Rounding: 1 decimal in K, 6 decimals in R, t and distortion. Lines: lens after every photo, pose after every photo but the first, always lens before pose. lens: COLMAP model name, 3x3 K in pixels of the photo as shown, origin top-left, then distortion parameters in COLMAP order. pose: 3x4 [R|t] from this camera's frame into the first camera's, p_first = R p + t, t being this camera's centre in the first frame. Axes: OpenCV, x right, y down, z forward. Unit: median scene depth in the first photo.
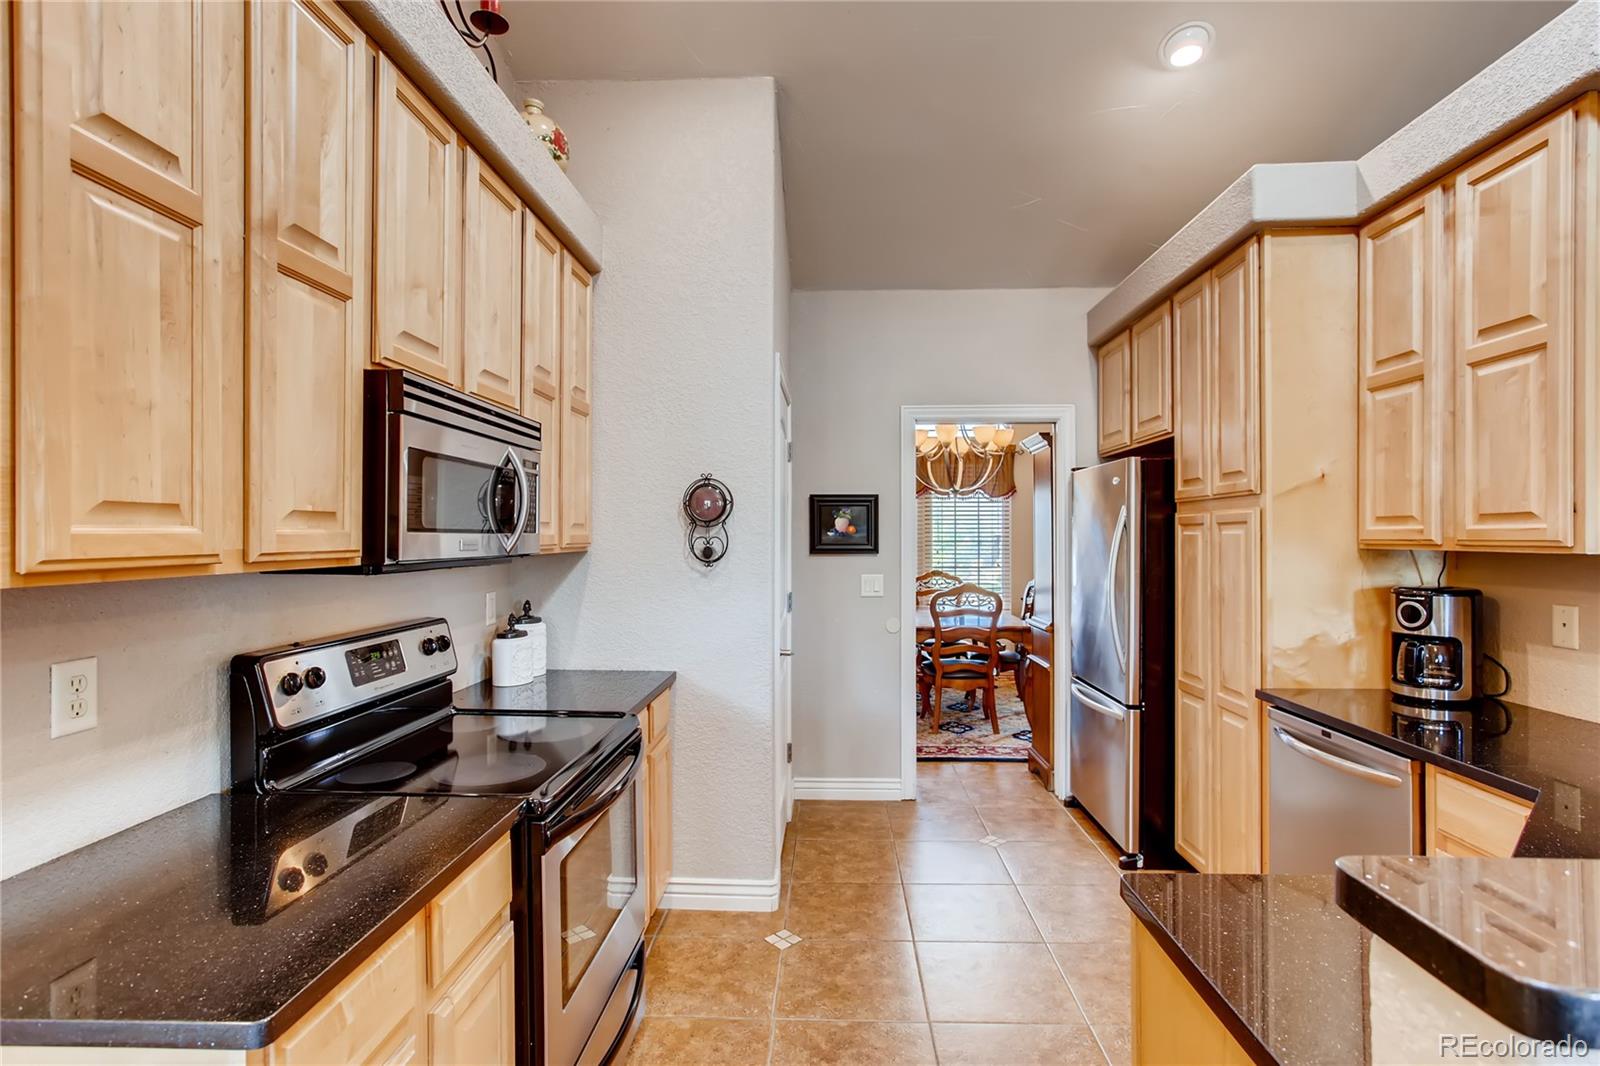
lens RADIAL K [[789.7, 0, 796.4], [0, 789.7, 535.1], [0, 0, 1]] dist [-0.031949, 0.018877]
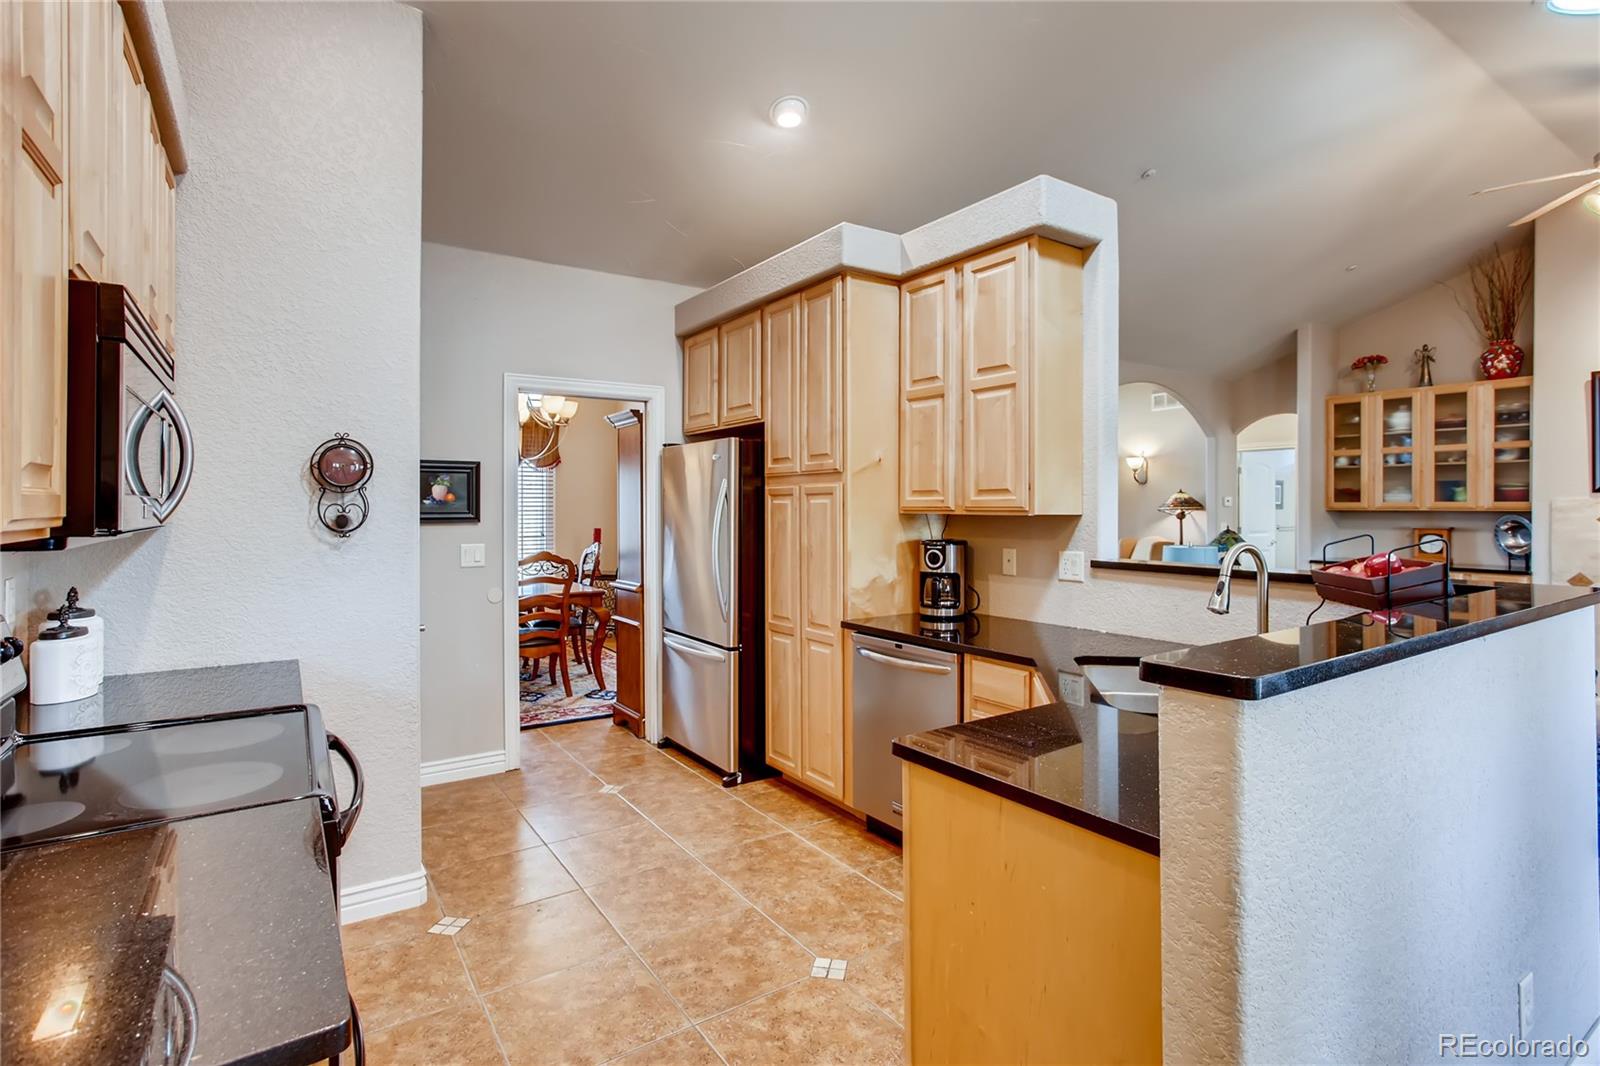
lens RADIAL K [[789.7, 0, 805.1], [0, 789.7, 505.6], [0, 0, 1]] dist [-0.031949, 0.018877]
pose [[0.797928, 0.001637, 0.602750, -0.232186], [-0.001531, 0.999999, -0.000689, 0.004062], [-0.602751, -0.000373, 0.797929, -0.017914]]
